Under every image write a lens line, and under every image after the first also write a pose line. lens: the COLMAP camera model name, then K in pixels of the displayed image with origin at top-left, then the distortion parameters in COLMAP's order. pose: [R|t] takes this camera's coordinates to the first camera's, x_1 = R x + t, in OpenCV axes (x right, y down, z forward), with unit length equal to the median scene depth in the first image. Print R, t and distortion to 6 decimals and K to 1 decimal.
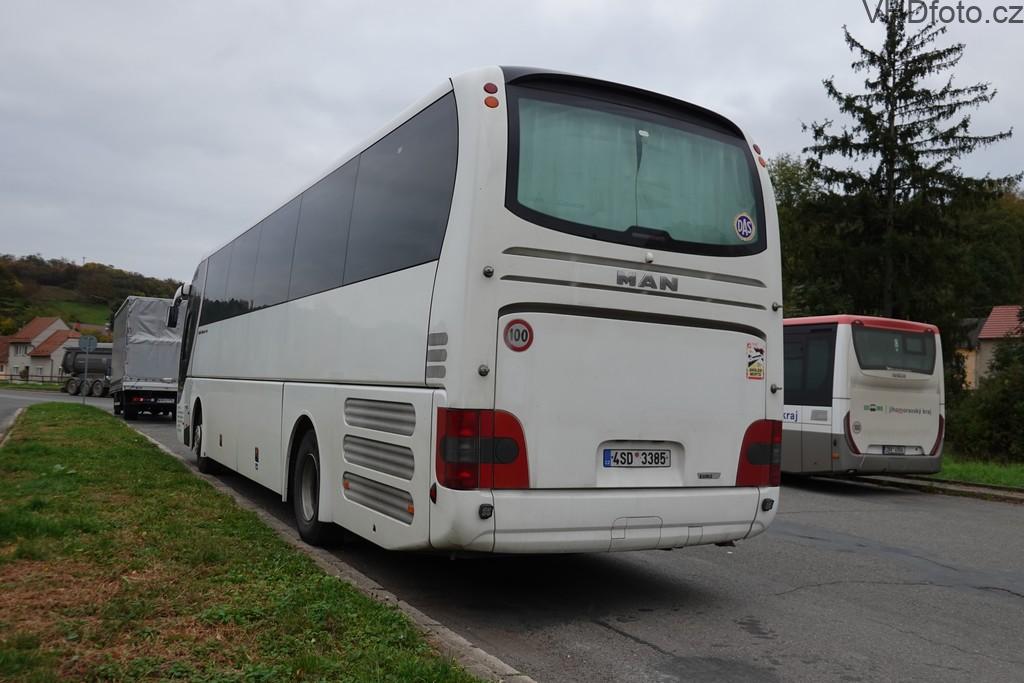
lens RADIAL K [[859.5, 0, 510.1], [0, 859.5, 353.1], [0, 0, 1]] dist [0.267517, -0.000198]
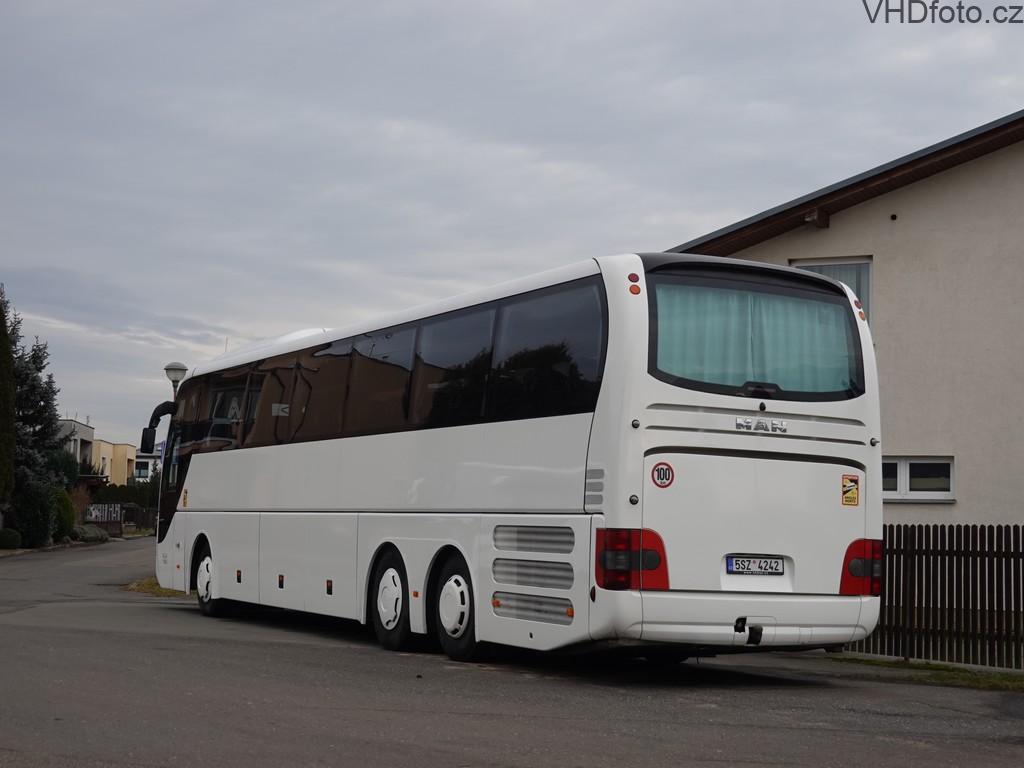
lens RADIAL K [[1700.0, 0, 512.0], [0, 1700.0, 384.0], [0, 0, 1]] dist [0.008628, 0.038103]
pose [[0.999248, -0.008088, -0.037934, -0.105990], [0.006306, 0.998881, -0.046869, -0.031469], [0.038270, 0.046595, 0.998181, -1.463185]]
